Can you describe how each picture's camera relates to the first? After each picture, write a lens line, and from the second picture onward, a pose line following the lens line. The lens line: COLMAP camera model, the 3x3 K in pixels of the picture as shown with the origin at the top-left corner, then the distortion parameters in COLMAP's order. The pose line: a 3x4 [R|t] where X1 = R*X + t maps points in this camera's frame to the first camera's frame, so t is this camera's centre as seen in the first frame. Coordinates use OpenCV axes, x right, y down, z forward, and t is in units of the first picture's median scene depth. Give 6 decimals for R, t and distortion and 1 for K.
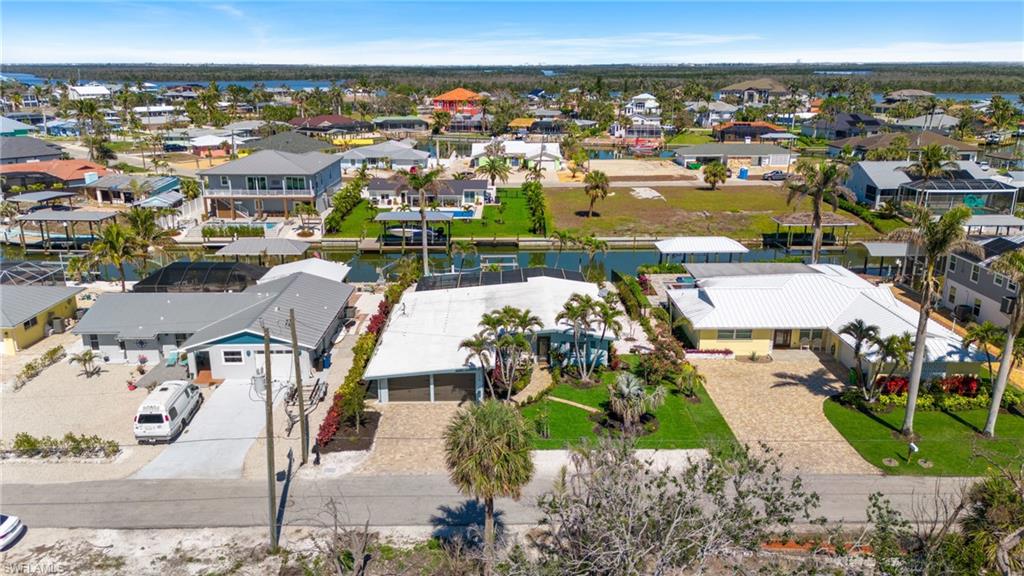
lens RADIAL K [[748.4, 0, 512.0], [0, 748.4, 288.0], [0, 0, 1]] dist [0.120365, -0.190201]
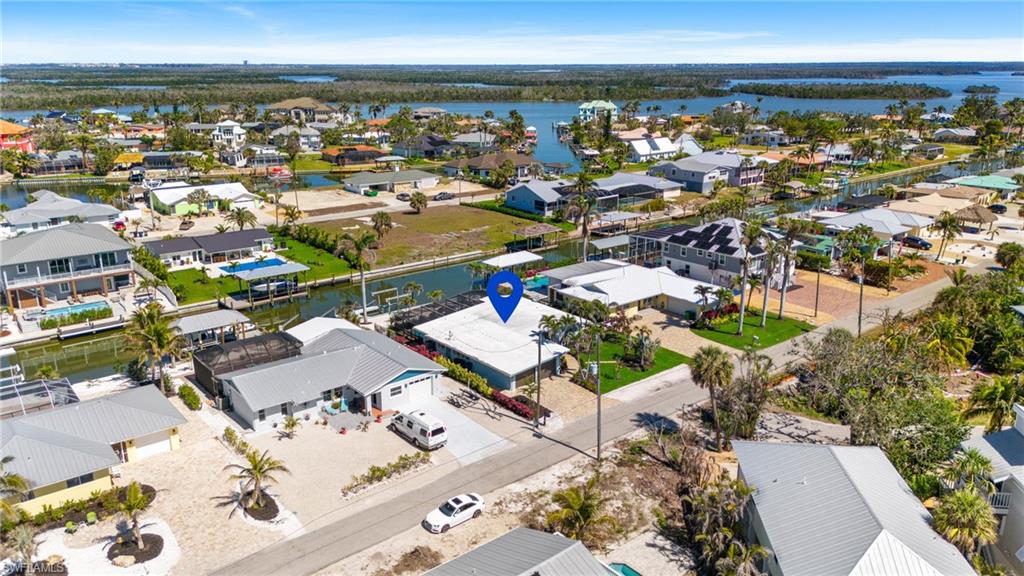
lens RADIAL K [[748.4, 0, 512.0], [0, 748.4, 288.0], [0, 0, 1]] dist [0.120365, -0.190201]
pose [[0.781186, -0.176982, 0.598687, -0.920890], [0.177331, 0.982380, 0.059021, -0.127886], [-0.598583, 0.060059, 0.798806, -0.216741]]
